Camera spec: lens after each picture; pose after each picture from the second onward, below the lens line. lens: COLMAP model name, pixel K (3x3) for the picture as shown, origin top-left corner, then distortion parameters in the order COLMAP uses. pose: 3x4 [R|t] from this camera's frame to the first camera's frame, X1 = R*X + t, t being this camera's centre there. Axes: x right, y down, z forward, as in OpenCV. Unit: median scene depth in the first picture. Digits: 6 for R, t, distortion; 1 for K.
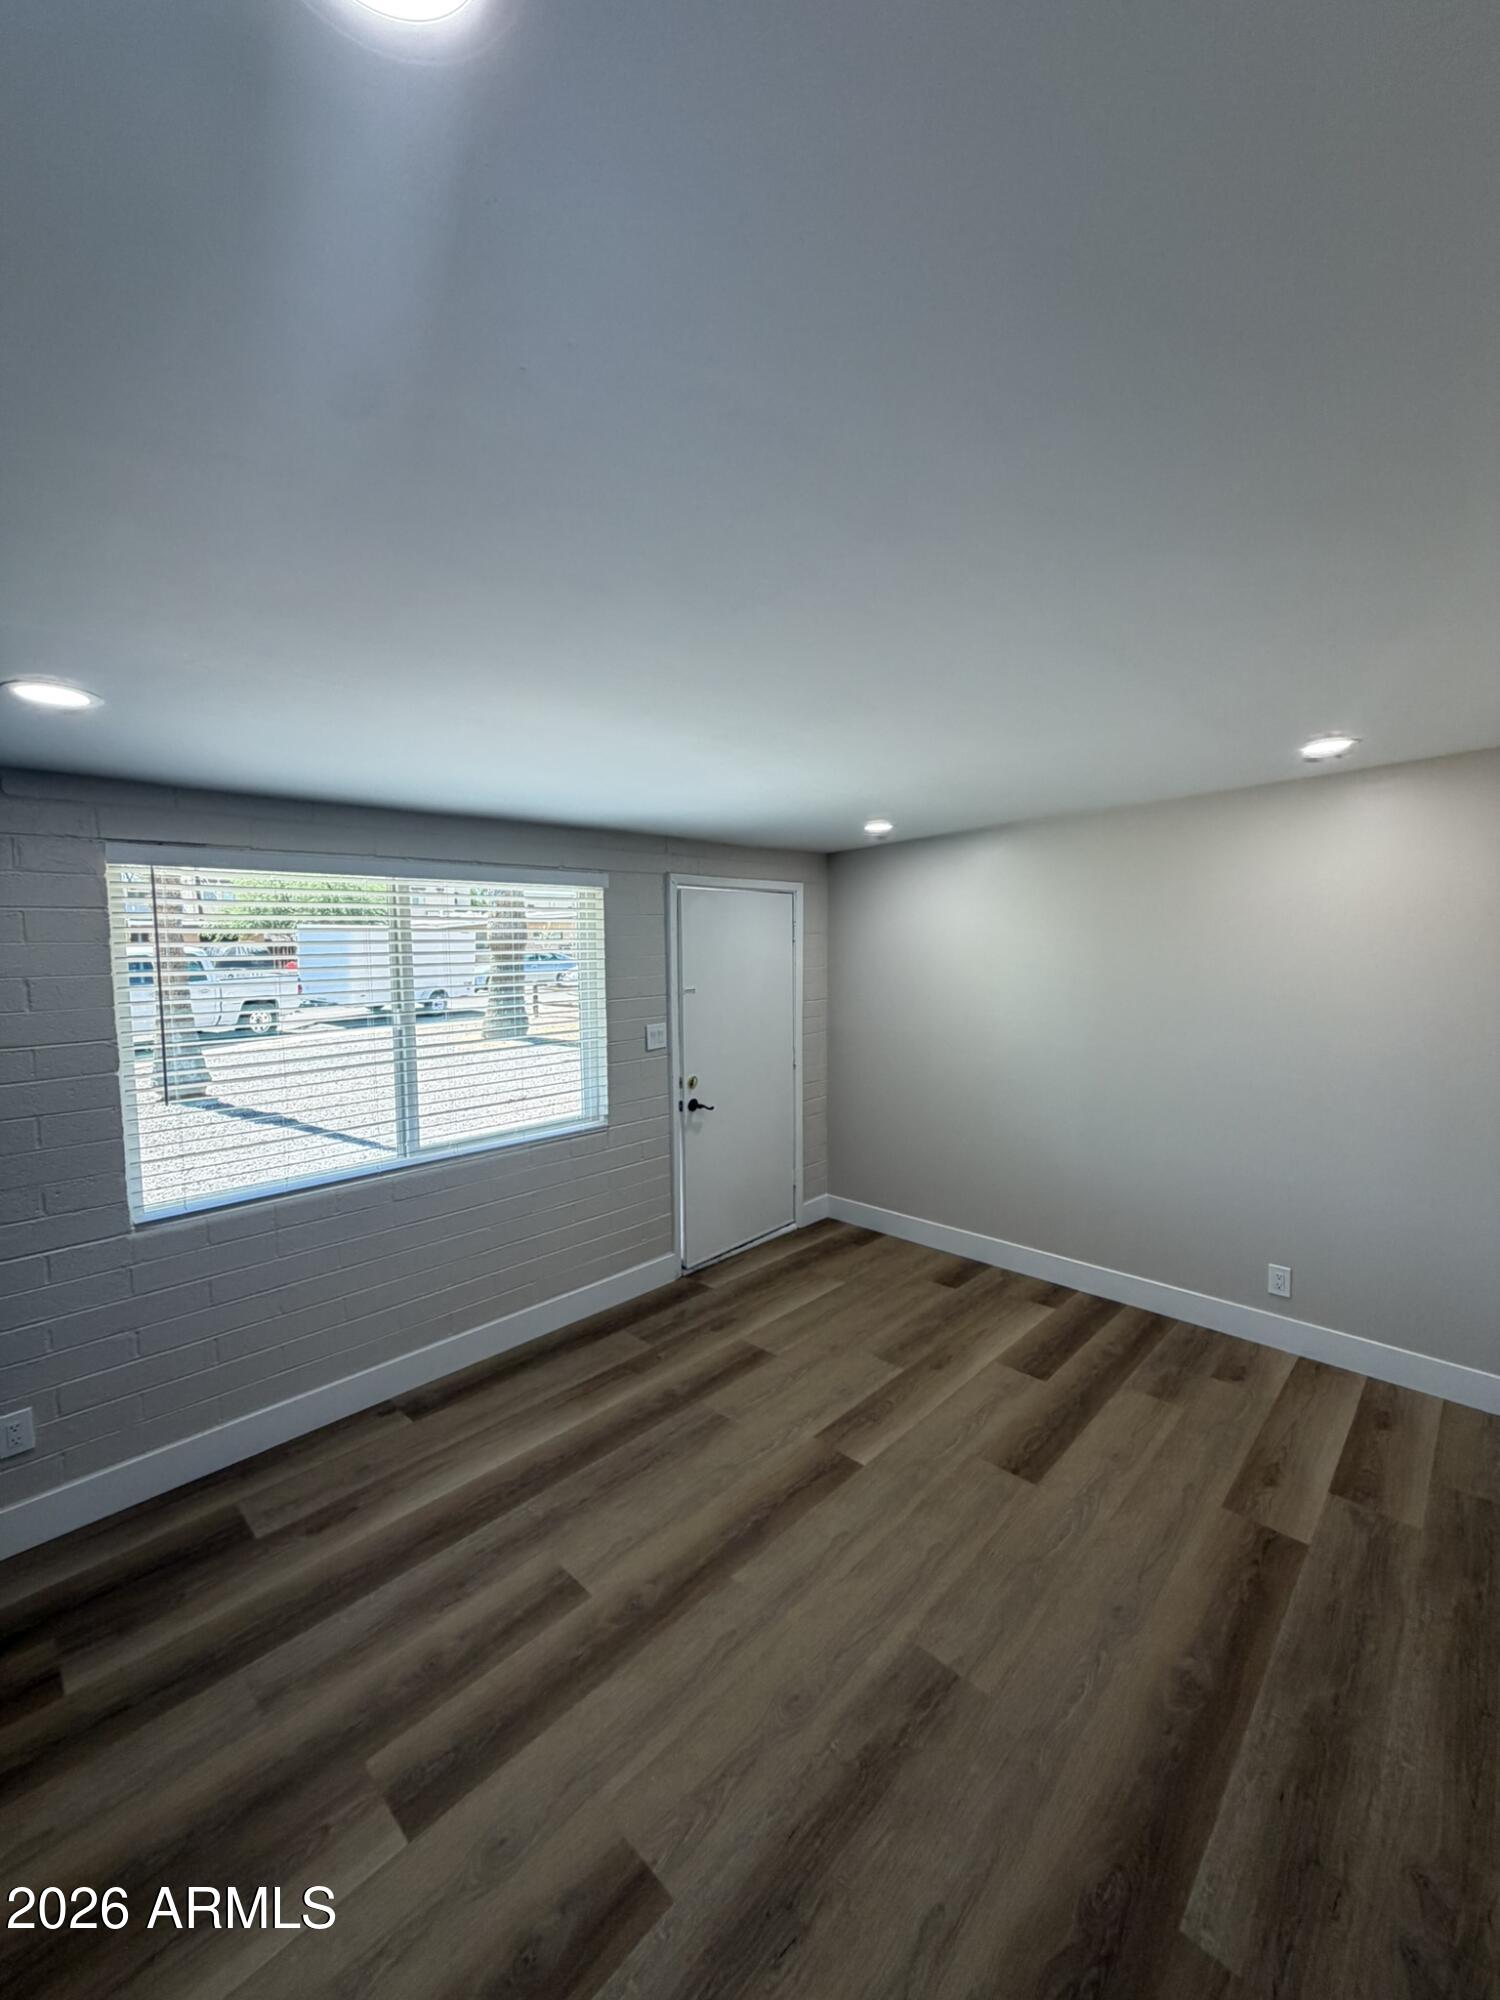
lens RADIAL K [[796.1, 0, 750.0], [0, 796.1, 1000.0], [0, 0, 1]] dist [-0.002142, -0.000478]
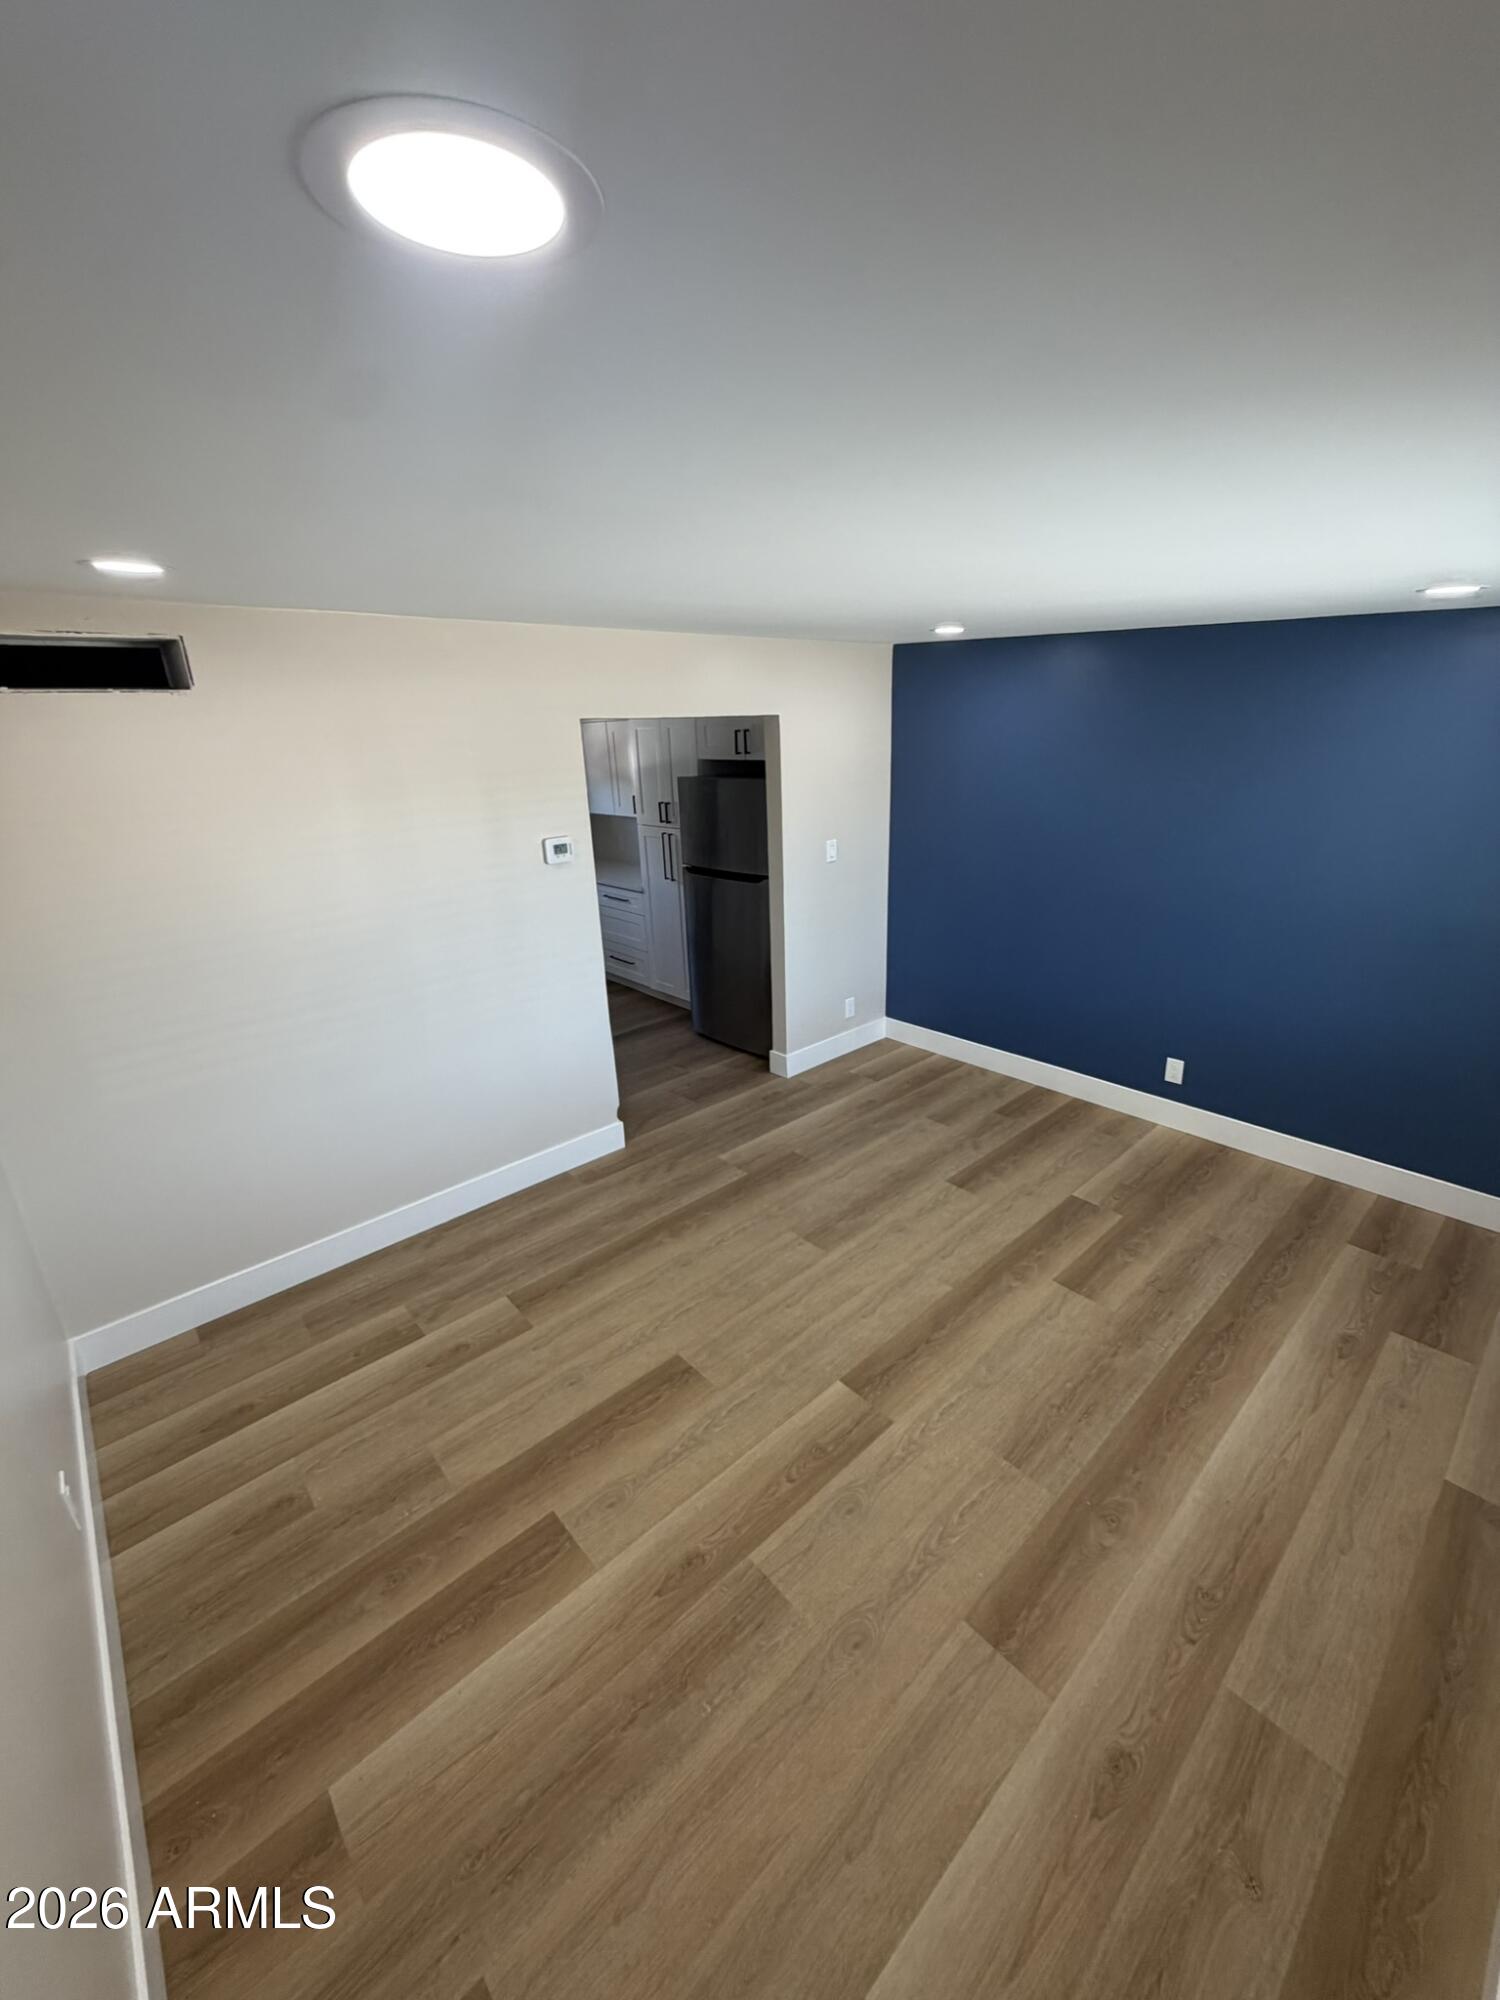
lens RADIAL K [[796.1, 0, 750.0], [0, 796.1, 1000.0], [0, 0, 1]] dist [-0.002142, -0.000478]
pose [[-0.996519, 0.021632, 0.080513, 0.173457], [0.051989, 0.916212, 0.397307, -0.235015], [-0.065173, 0.400110, -0.914147, 1.805340]]
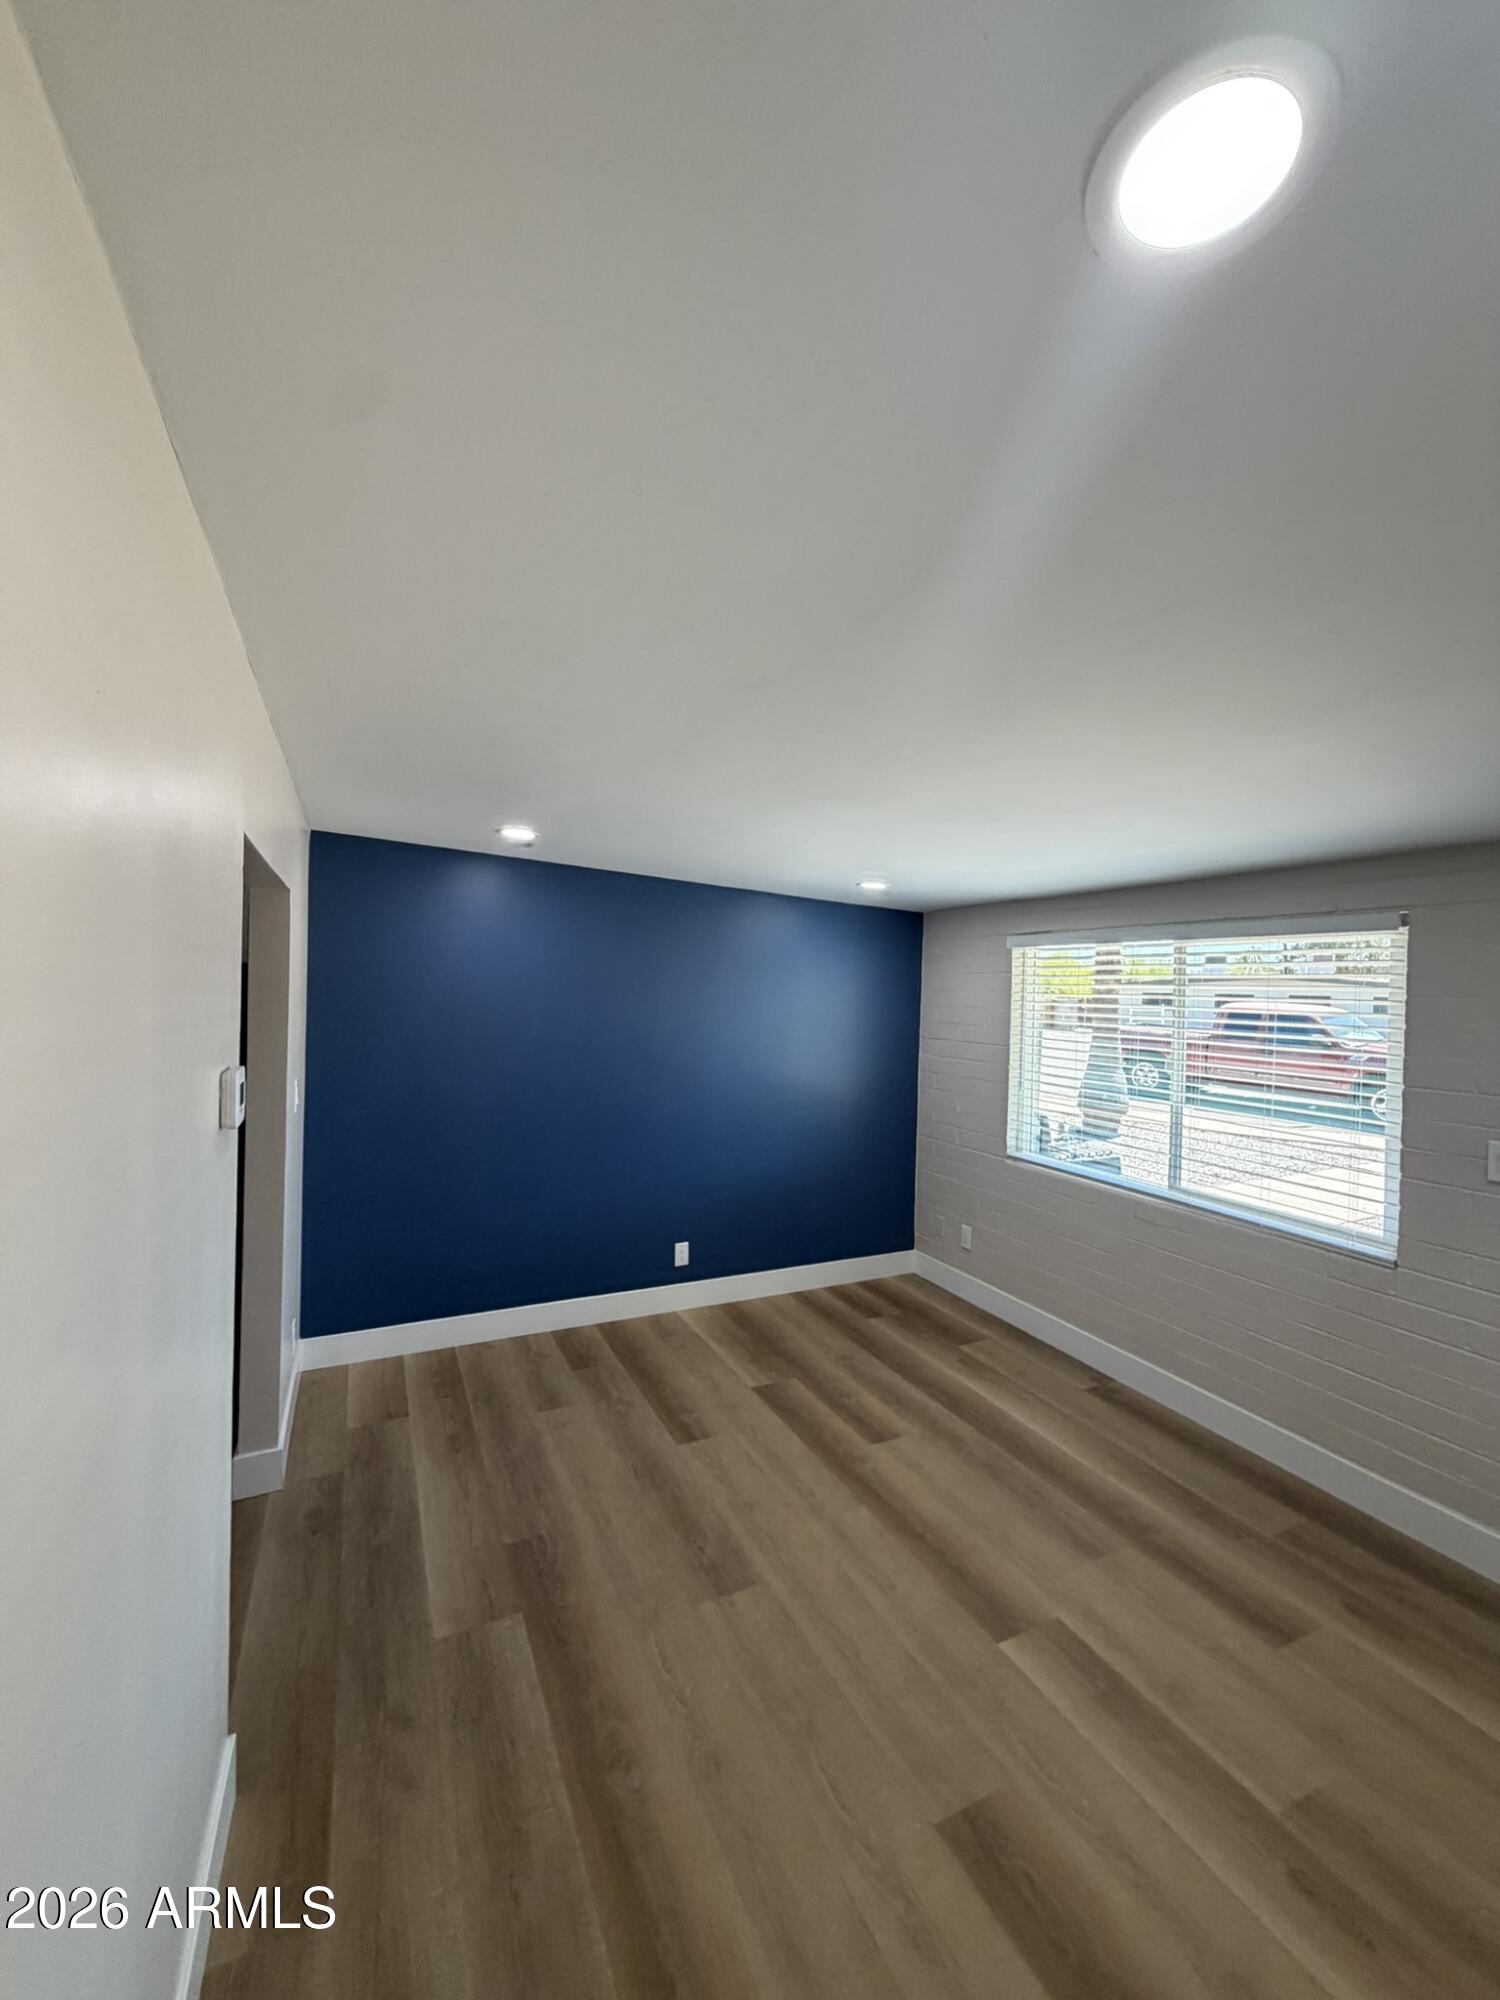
lens RADIAL K [[799.3, 0, 750.0], [0, 799.3, 1000.0], [0, 0, 1]] dist [0.000875, 0.000421]
pose [[-0.344594, 0.014520, -0.938639, 1.043319], [-0.095675, 0.994131, 0.050503, -0.085963], [0.933863, 0.107207, -0.341183, 1.032623]]
